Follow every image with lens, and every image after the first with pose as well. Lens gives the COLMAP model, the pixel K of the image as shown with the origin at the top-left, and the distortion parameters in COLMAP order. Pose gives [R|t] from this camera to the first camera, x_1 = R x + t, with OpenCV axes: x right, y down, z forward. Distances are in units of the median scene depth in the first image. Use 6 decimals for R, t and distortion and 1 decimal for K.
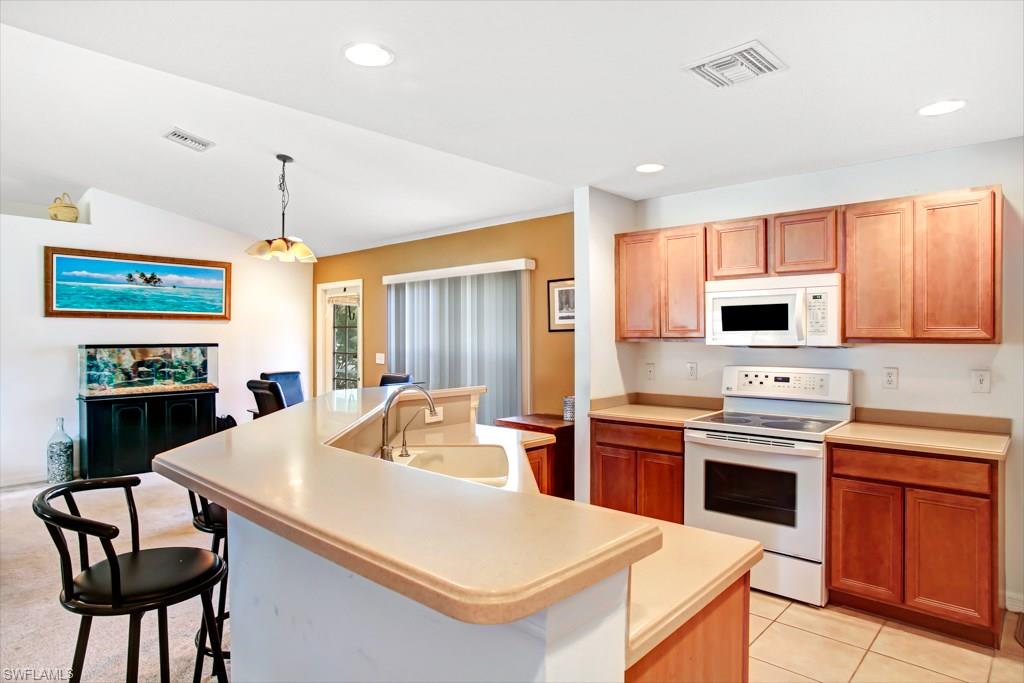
lens RADIAL K [[596.7, 0, 512.0], [0, 596.7, 341.5], [0, 0, 1]] dist [0.000578, 0.000351]
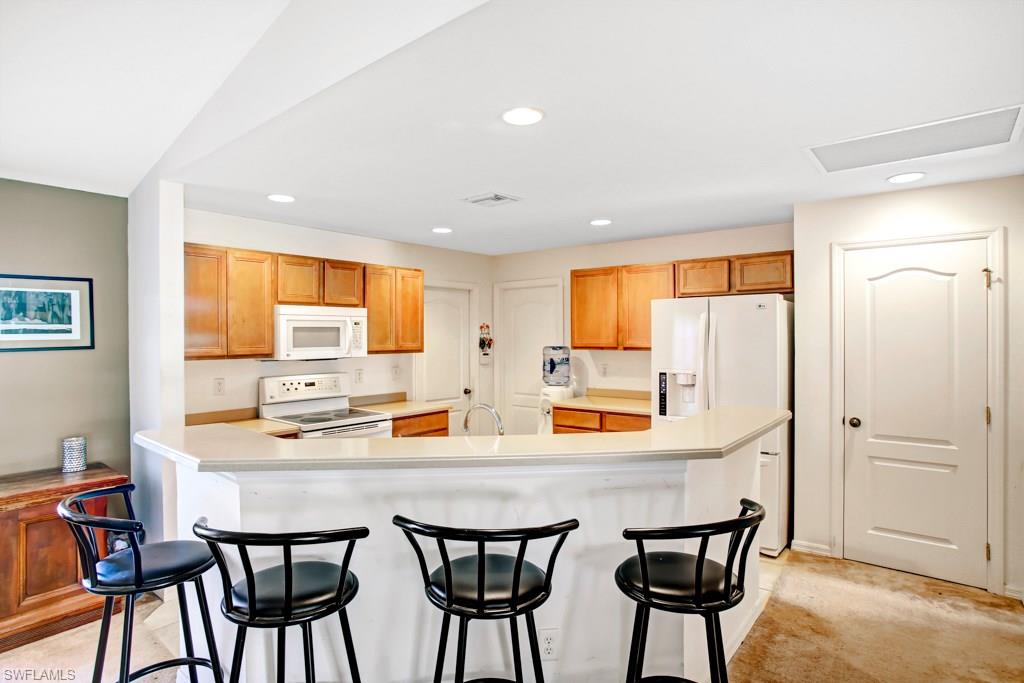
lens RADIAL K [[570.1, 0, 512.0], [0, 570.1, 341.5], [0, 0, 1]] dist [0.002604, 0.001367]
pose [[-0.048036, -0.013590, 0.998753, -0.469315], [0.011475, 0.999834, 0.014156, -0.024369], [-0.998780, 0.012140, -0.047872, 0.361504]]
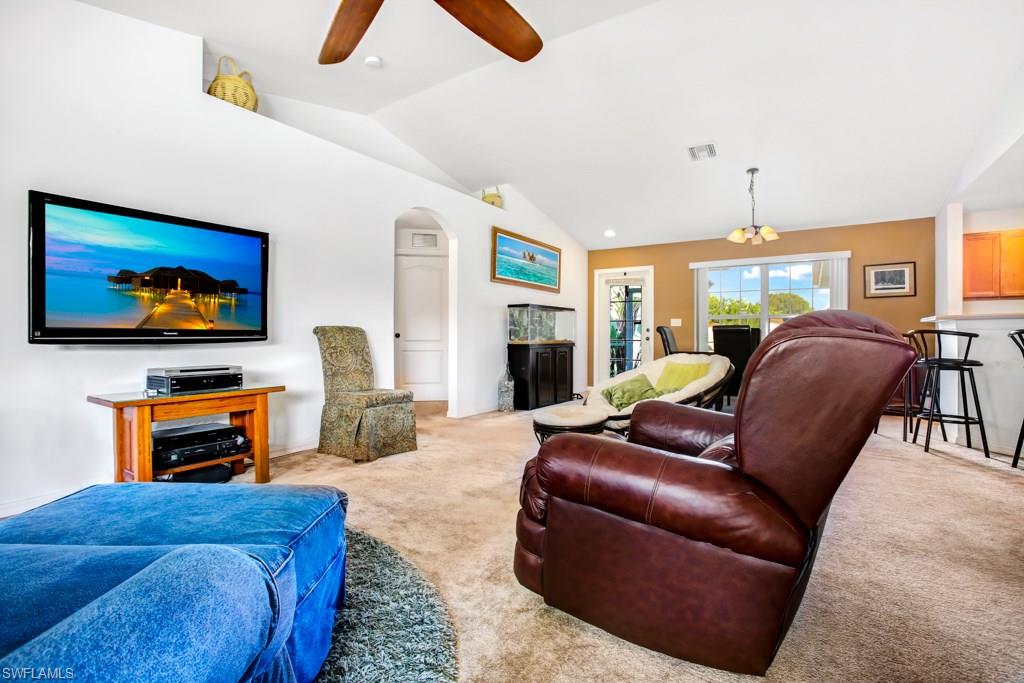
lens RADIAL K [[433.7, 0, 513.9], [0, 433.7, 340.2], [0, 0, 1]] dist [-0.088192, 0.029575]
pose [[0.979110, 0.000196, 0.203331, -0.860277], [-0.000416, 0.999999, 0.001041, 0.076018], [-0.203331, -0.001104, 0.979110, 0.096065]]
